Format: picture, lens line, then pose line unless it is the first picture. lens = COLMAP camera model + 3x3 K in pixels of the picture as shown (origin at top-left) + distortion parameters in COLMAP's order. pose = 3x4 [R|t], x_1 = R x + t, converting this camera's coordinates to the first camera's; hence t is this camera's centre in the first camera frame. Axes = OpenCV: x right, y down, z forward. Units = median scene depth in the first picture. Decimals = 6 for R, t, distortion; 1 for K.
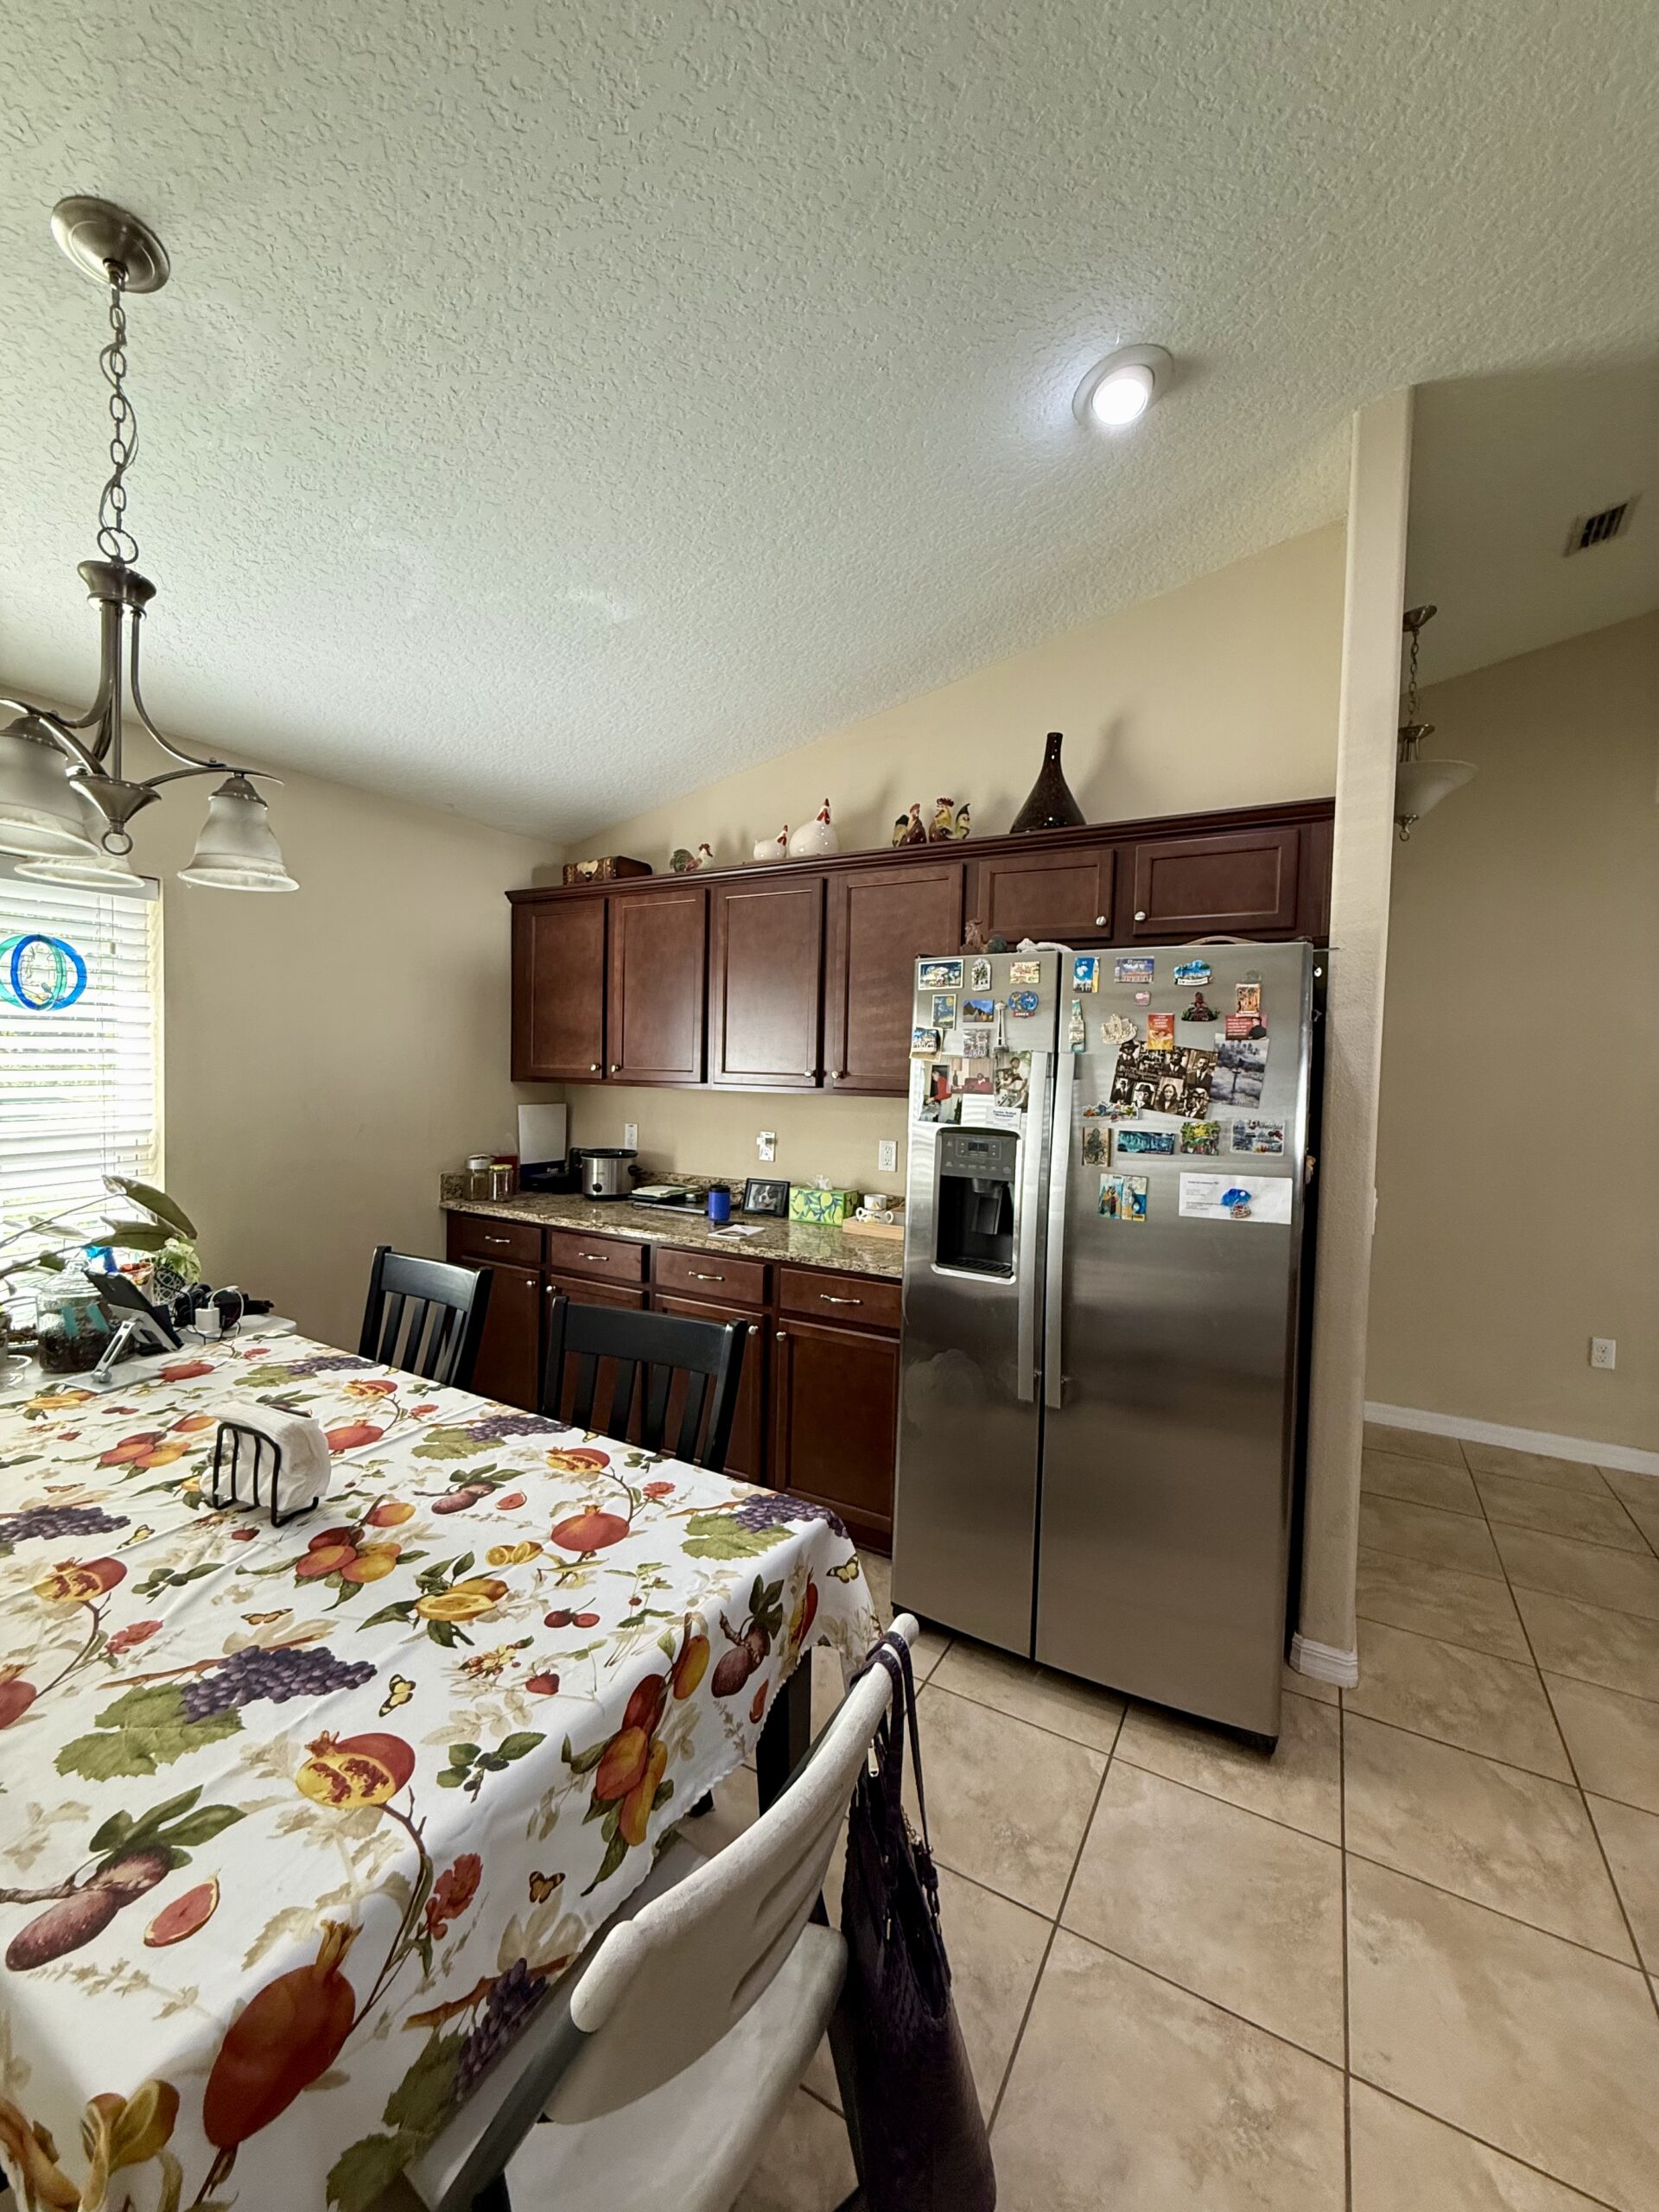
lens RADIAL K [[880.8, 0, 828.0], [0, 880.8, 1101.1], [0, 0, 1]] dist [-0.002351, 0.000958]
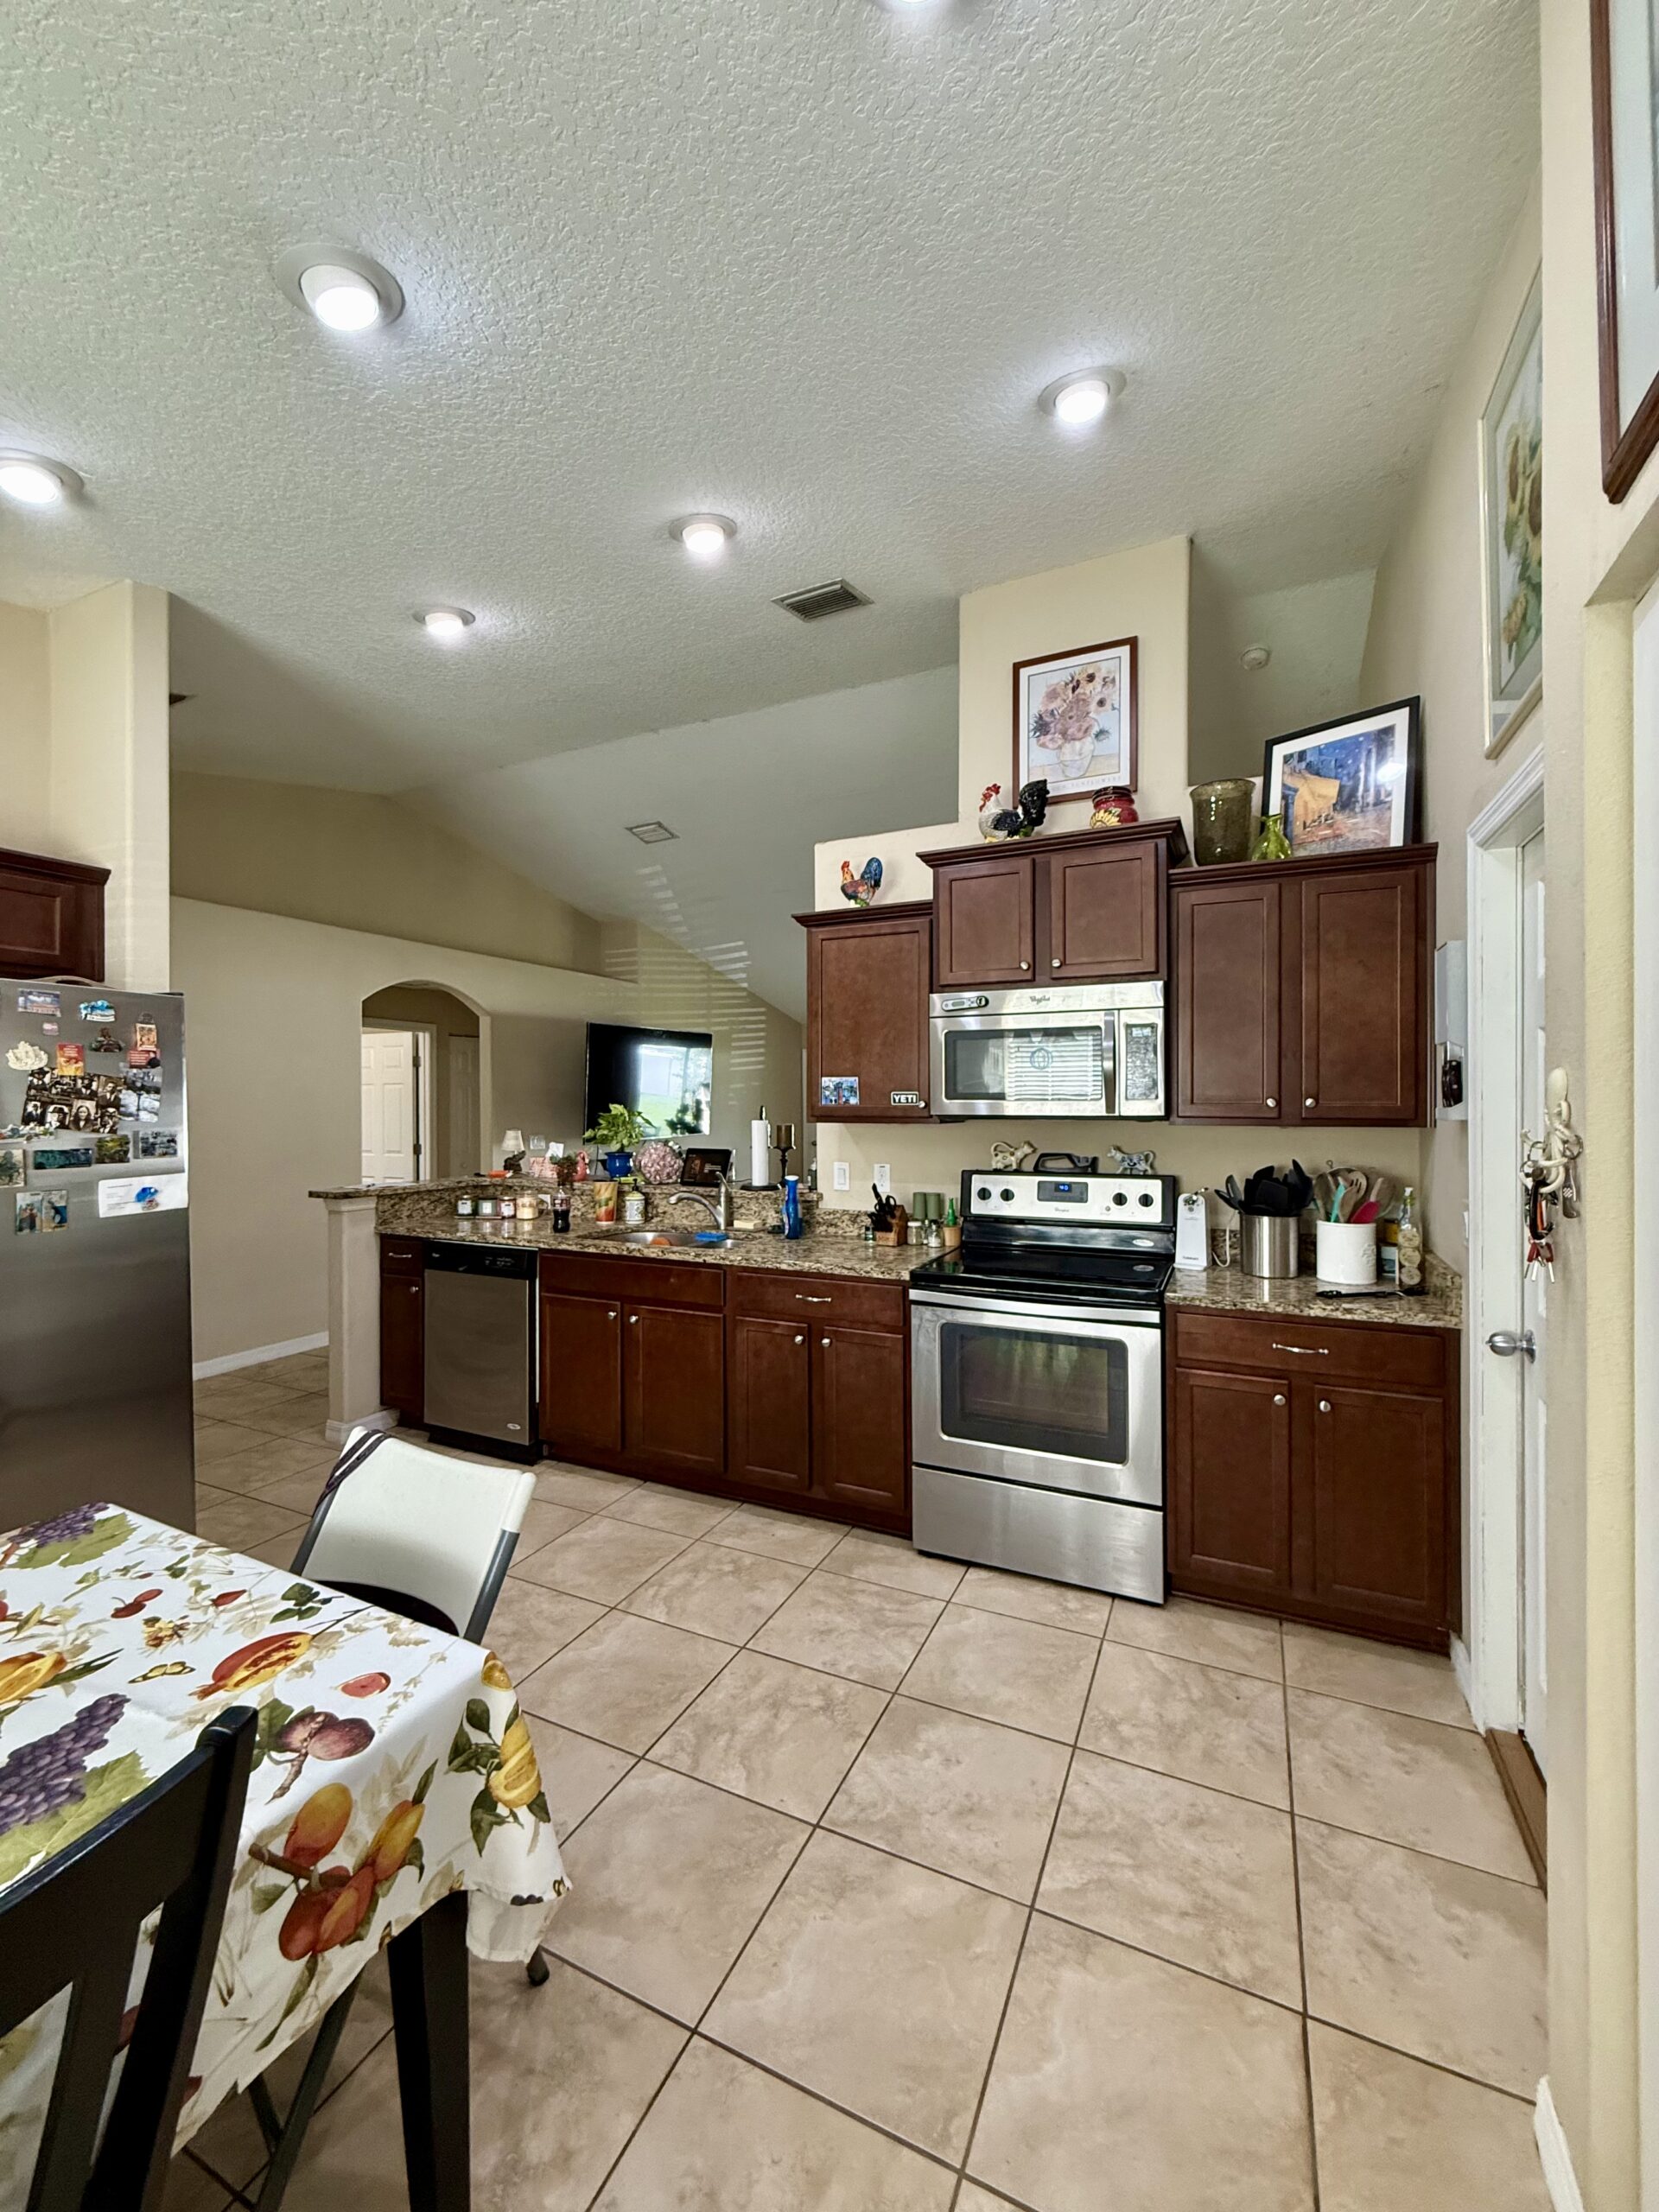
lens RADIAL K [[880.8, 0, 835.8], [0, 880.8, 1101.8], [0, 0, 1]] dist [-0.002351, 0.000958]
pose [[-0.083110, -0.026299, 0.996193, -0.836284], [0.041494, 0.998693, 0.029826, -0.017818], [-0.995676, 0.043815, -0.081911, 0.115013]]
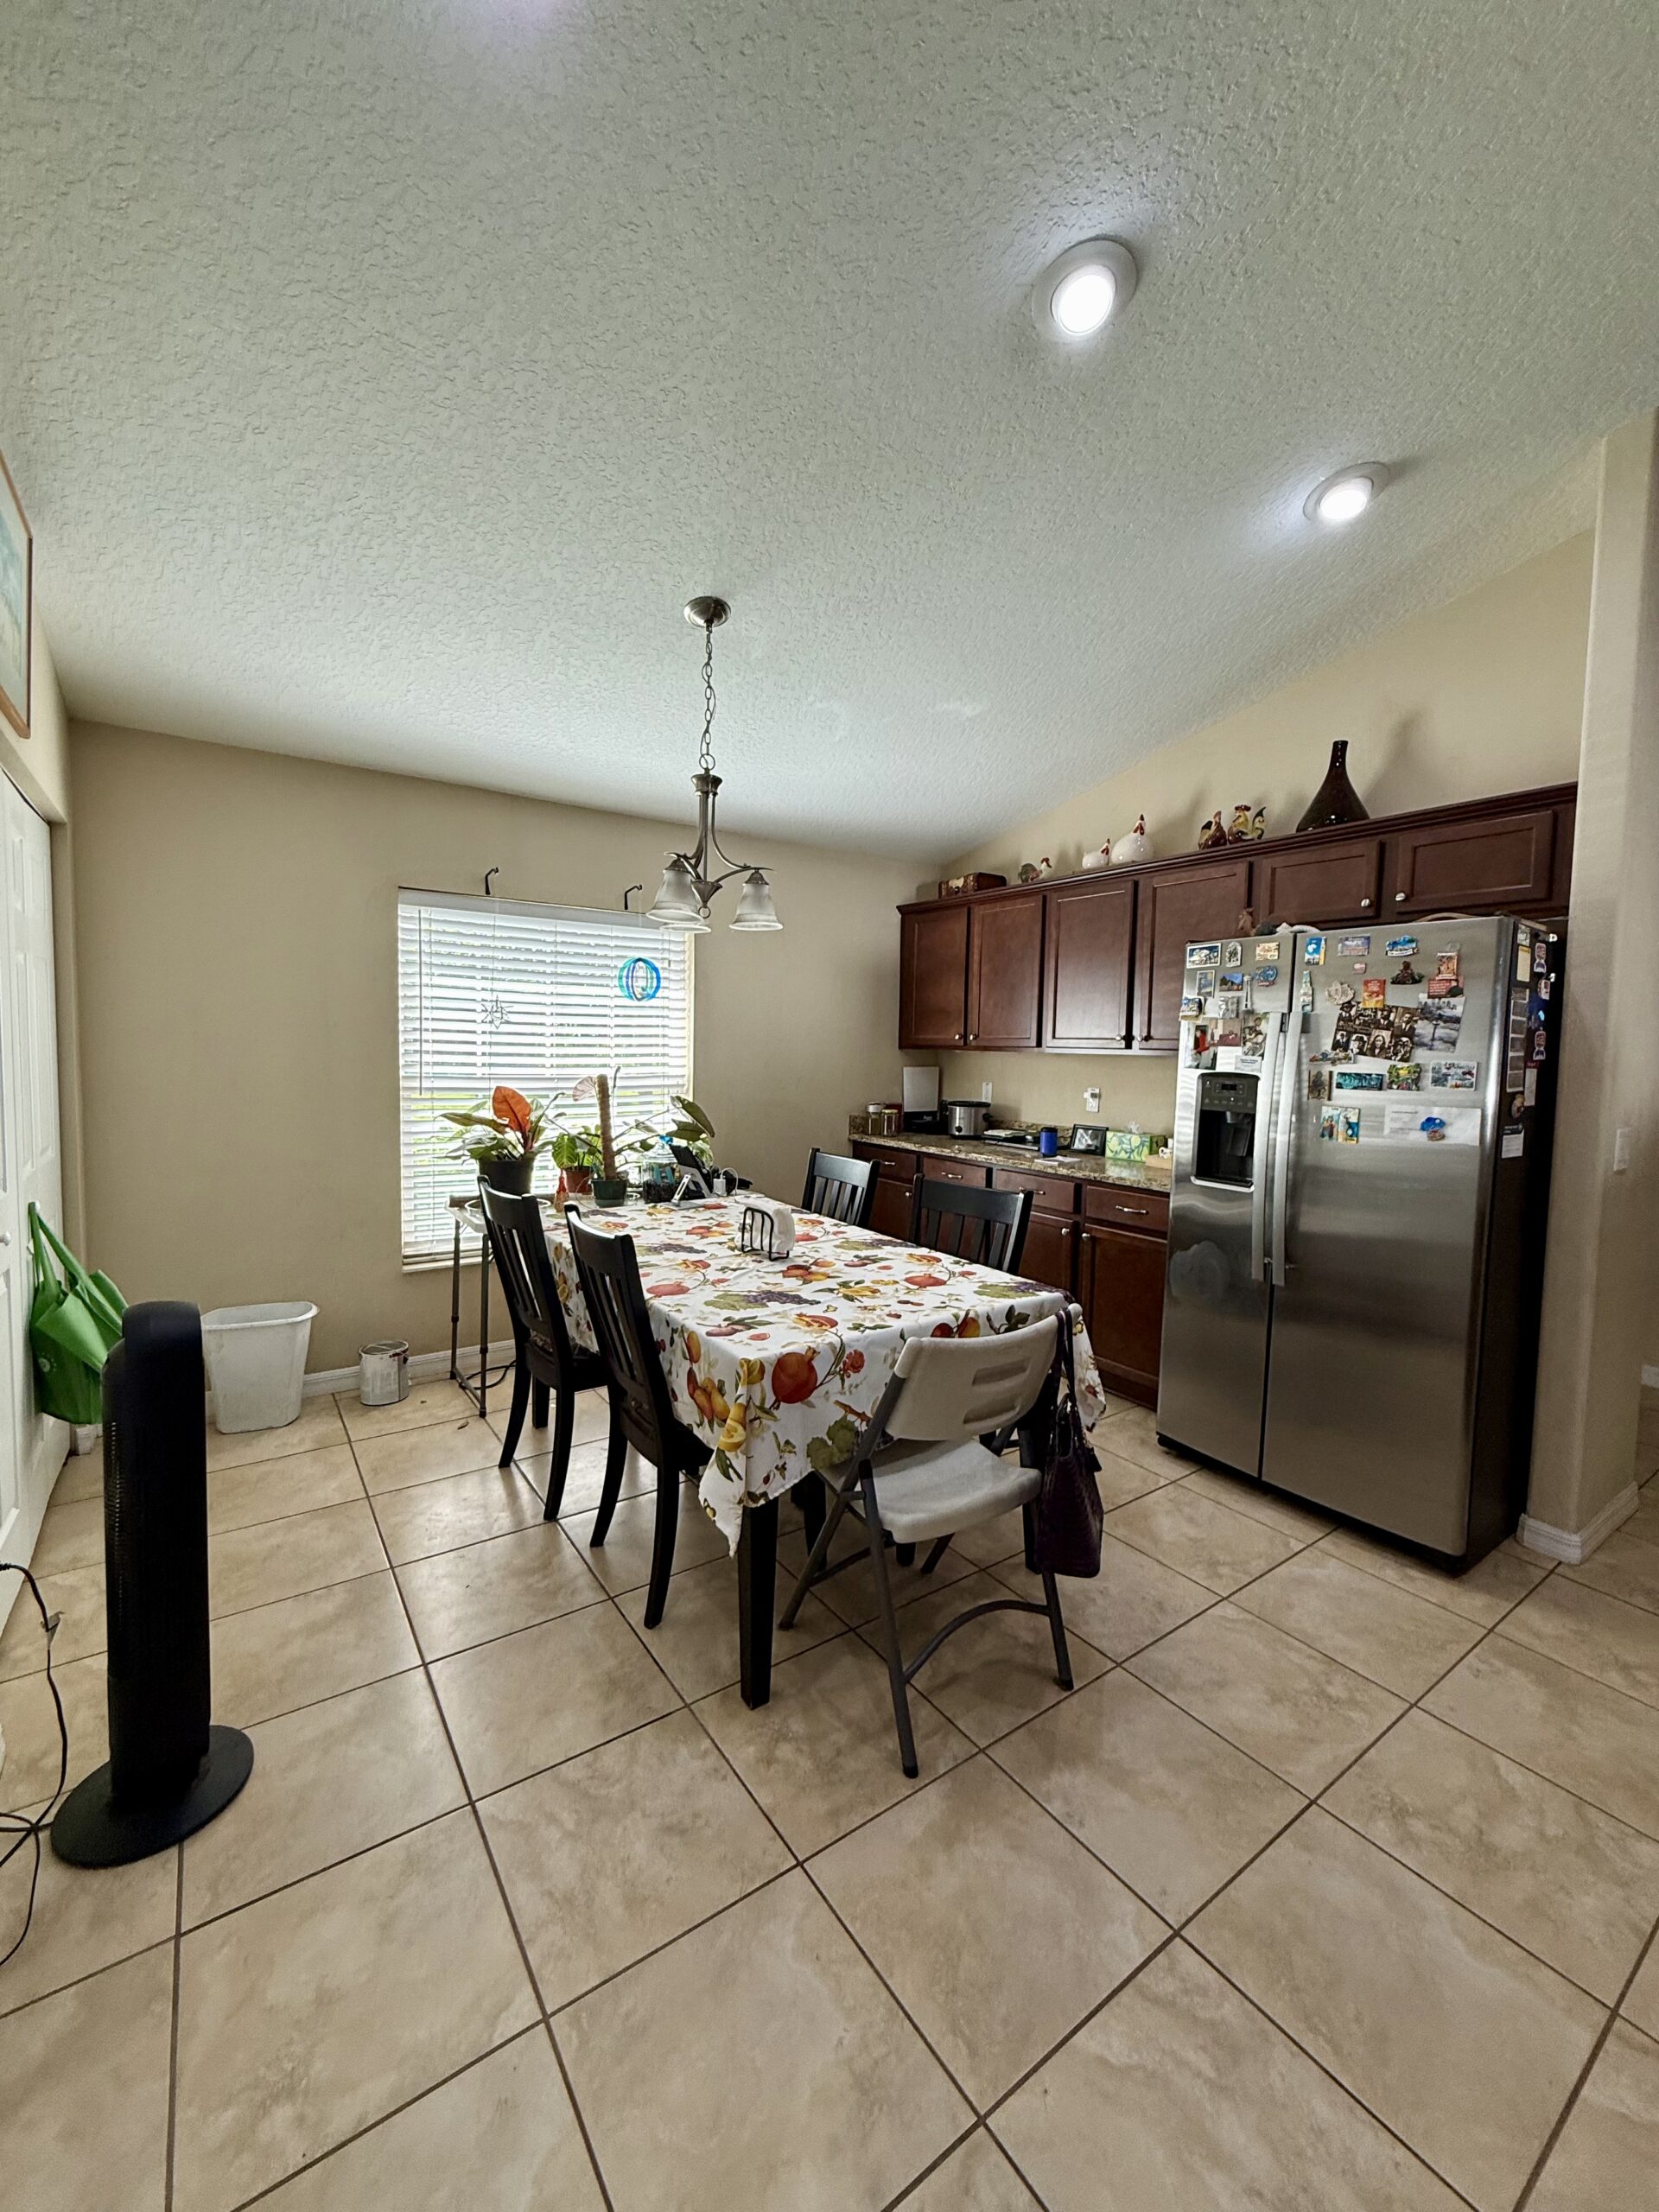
lens RADIAL K [[880.8, 0, 825.2], [0, 880.8, 1103.5], [0, 0, 1]] dist [-0.002351, 0.000958]
pose [[0.904719, 0.022668, -0.425405, 0.206840], [-0.015082, 0.999662, 0.021191, 0.064349], [0.425741, -0.012755, 0.904755, -0.484593]]
